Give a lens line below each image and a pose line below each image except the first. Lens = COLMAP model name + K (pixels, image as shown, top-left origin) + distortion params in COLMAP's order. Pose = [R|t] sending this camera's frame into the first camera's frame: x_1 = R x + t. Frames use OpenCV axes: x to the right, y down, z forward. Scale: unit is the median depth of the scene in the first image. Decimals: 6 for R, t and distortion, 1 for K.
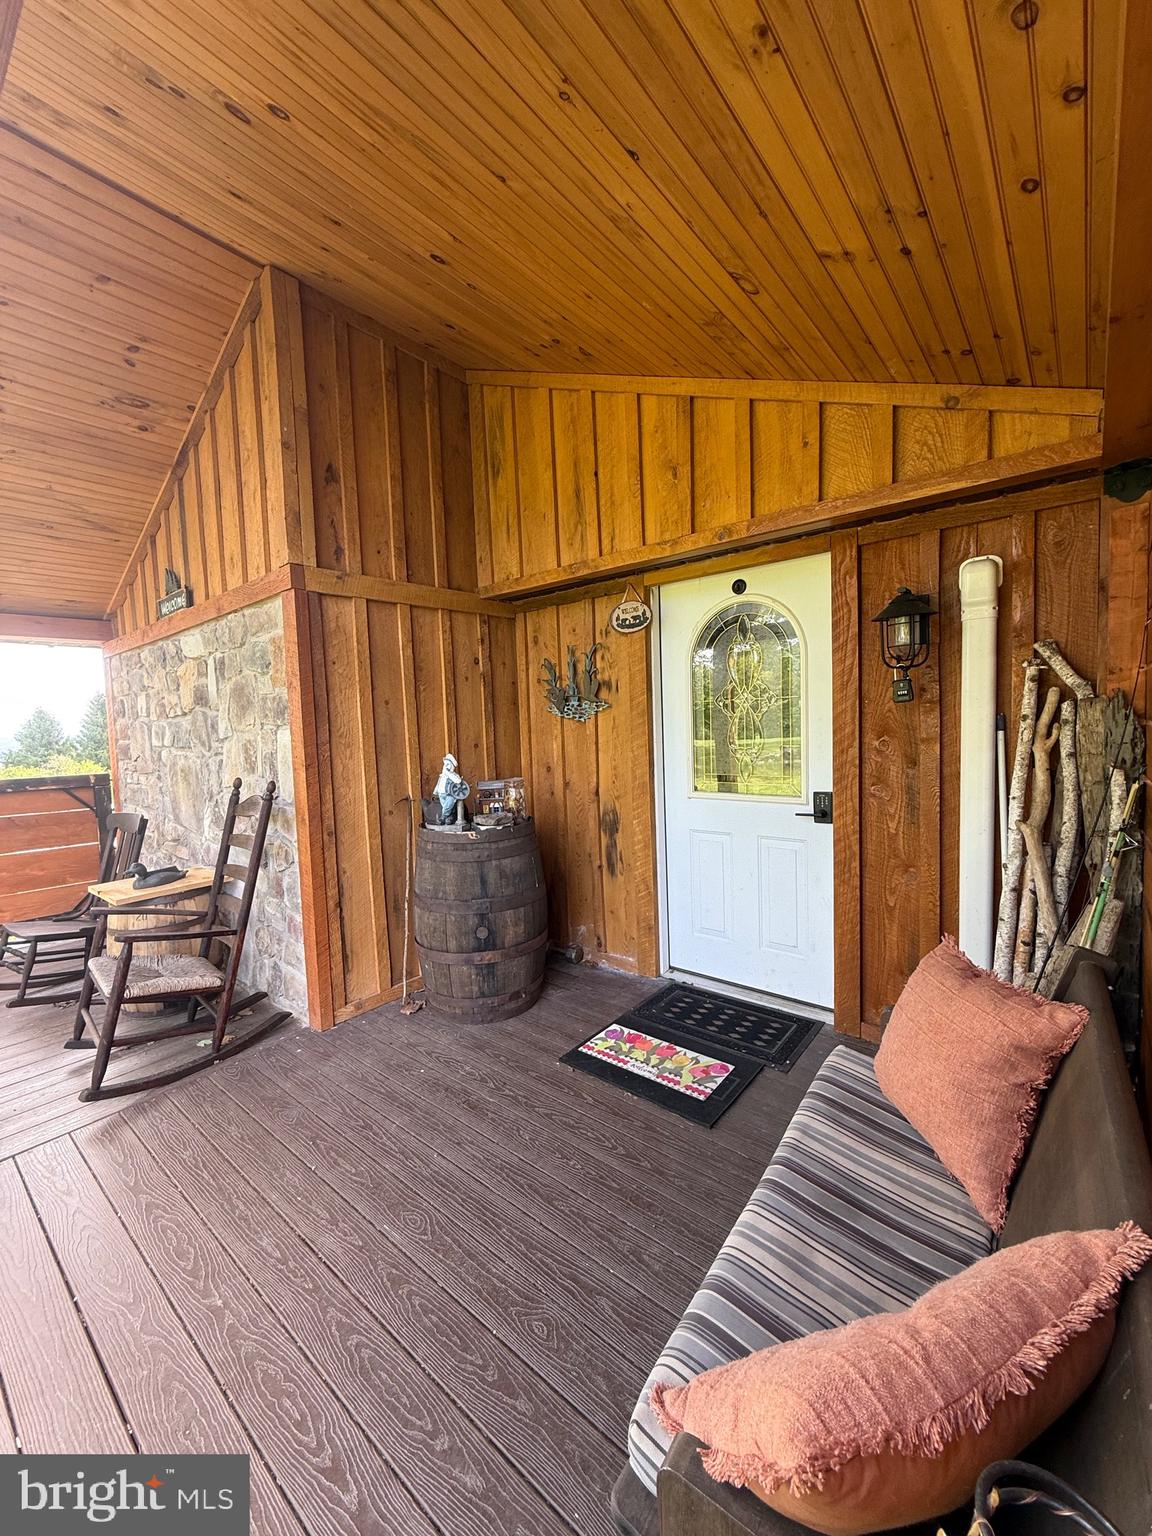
lens RADIAL K [[620.0, 0, 578.2], [0, 620.0, 764.5], [0, 0, 1]] dist [0.001890, -0.000012]
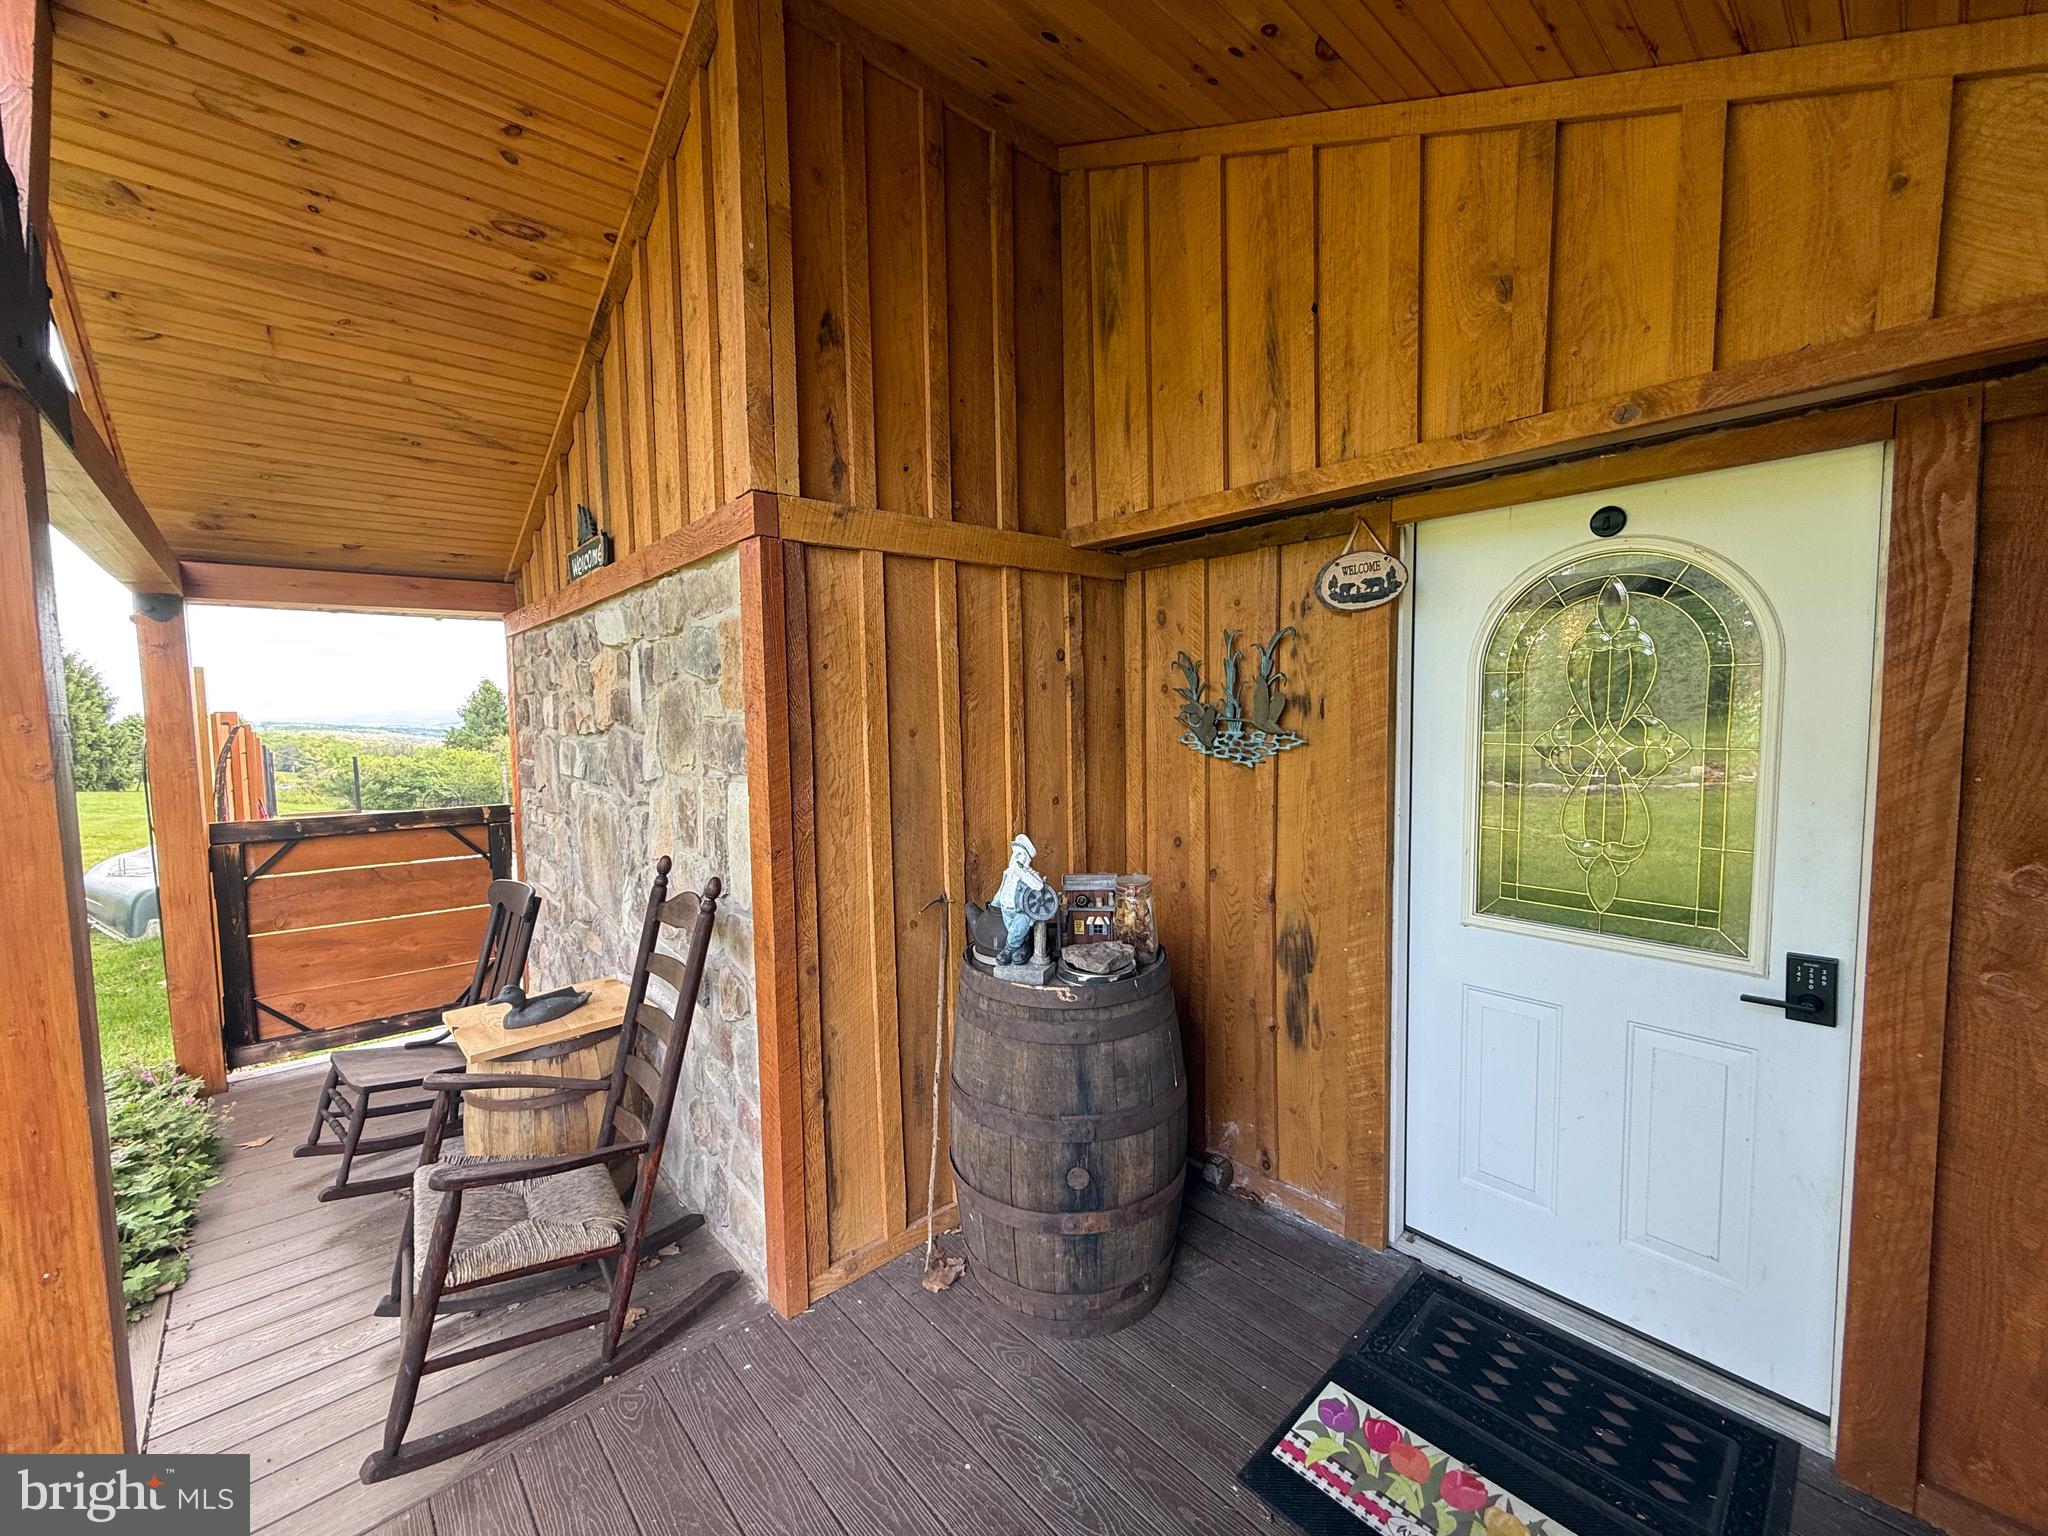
lens RADIAL K [[826.6, 0, 1021.2], [0, 826.6, 766.3], [0, 0, 1]] dist [0.001890, -0.000012]
pose [[0.989755, 0.028410, -0.139922, -0.104159], [-0.027345, 0.999581, 0.009529, -0.080723], [0.140134, -0.005605, 0.990117, 0.265167]]
